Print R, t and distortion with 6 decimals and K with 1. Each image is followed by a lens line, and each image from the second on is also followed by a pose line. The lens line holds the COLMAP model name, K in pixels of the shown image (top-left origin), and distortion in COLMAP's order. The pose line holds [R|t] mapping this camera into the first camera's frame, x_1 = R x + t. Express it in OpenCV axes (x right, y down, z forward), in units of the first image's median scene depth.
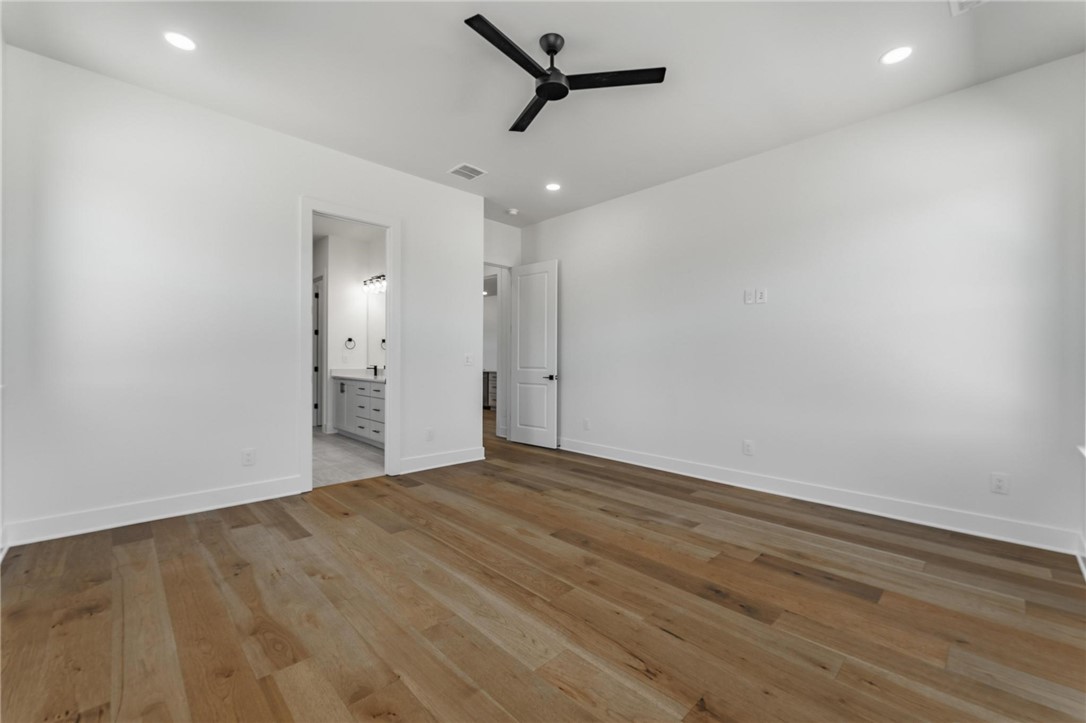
lens RADIAL K [[448.9, 0, 543.1], [0, 448.9, 347.7], [0, 0, 1]] dist [-0.000708, -0.000046]
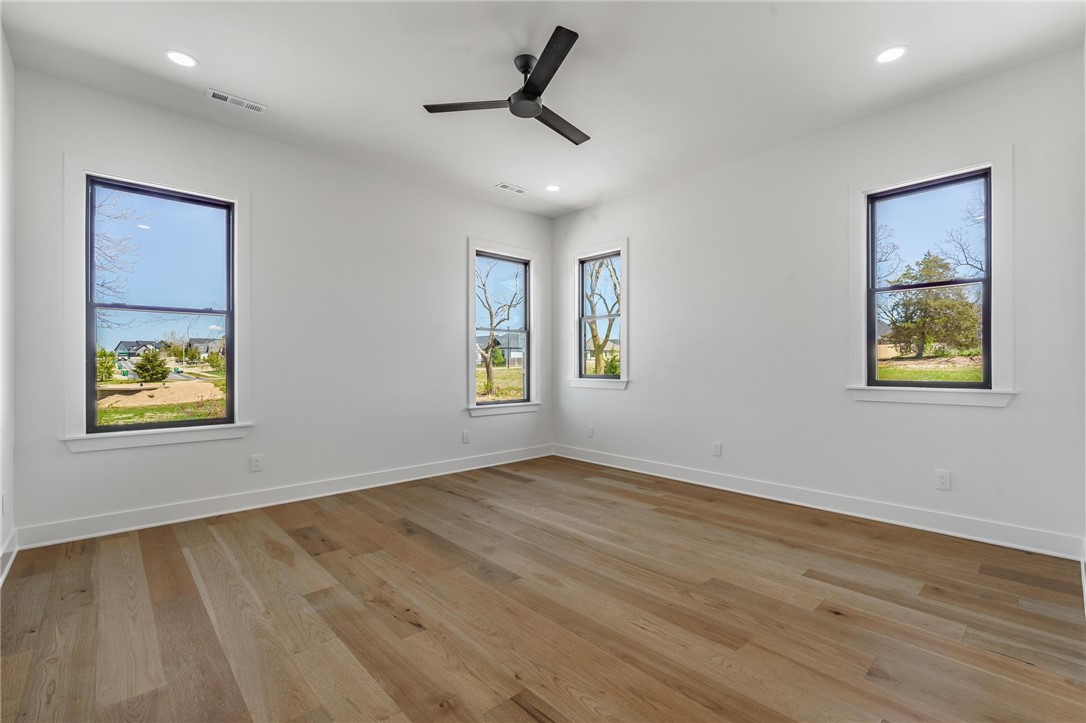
lens RADIAL K [[472.2, 0, 542.8], [0, 472.2, 359.3], [0, 0, 1]] dist [0.001448, 0.000100]
pose [[-0.999562, -0.005214, 0.029116, -0.057451], [-0.006271, 0.999320, -0.036325, 0.054057], [-0.028907, -0.036491, -0.998916, 2.171415]]
